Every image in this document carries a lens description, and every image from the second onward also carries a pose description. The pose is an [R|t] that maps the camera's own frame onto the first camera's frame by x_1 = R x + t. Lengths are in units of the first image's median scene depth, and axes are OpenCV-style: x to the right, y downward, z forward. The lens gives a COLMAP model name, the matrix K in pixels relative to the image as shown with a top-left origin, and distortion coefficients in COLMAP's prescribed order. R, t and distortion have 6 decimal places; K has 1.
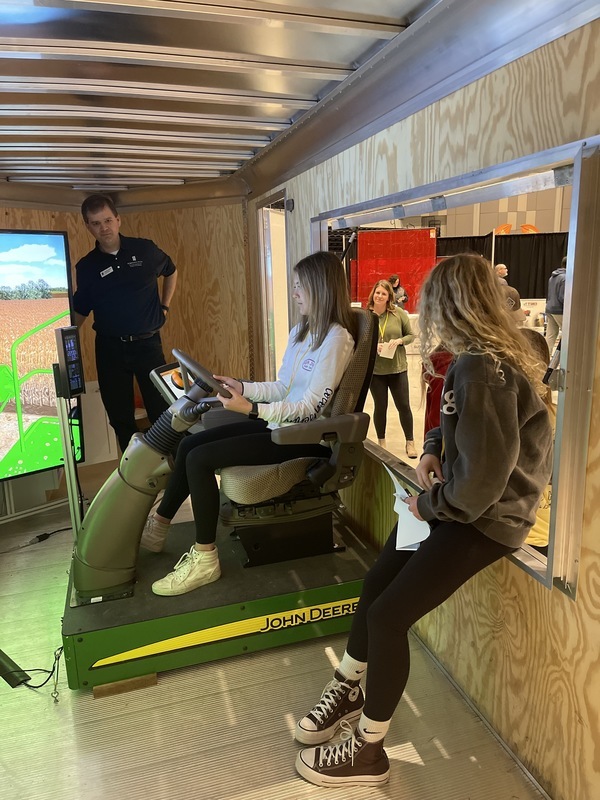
lens RADIAL K [[608.5, 0, 303.2], [0, 608.5, 399.2], [0, 0, 1]] dist [0.044325, -0.063254]
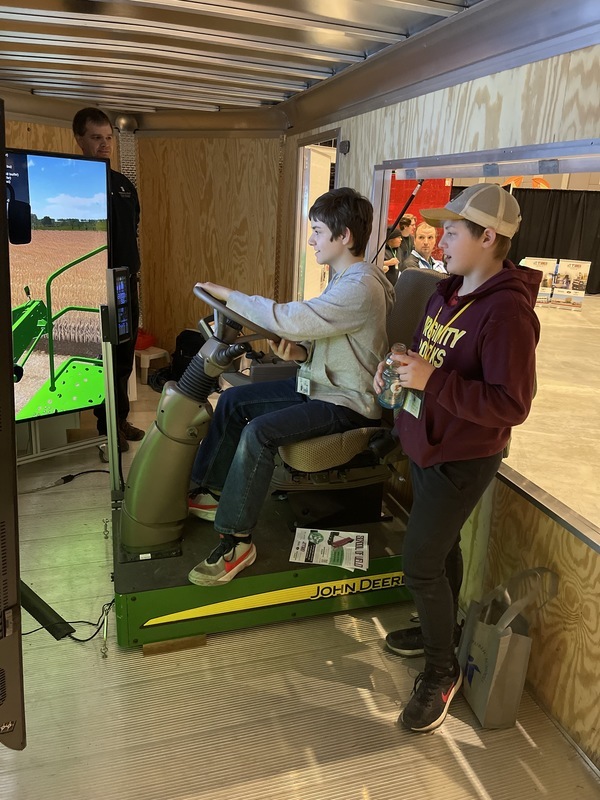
lens RADIAL K [[608.5, 0, 296.2], [0, 608.5, 398.7], [0, 0, 1]] dist [0.044325, -0.063254]
pose [[0.997137, 0.071839, 0.023619, -0.123383], [-0.073797, 0.992599, 0.096441, -0.029050], [-0.016516, -0.097908, 0.995058, 0.048108]]
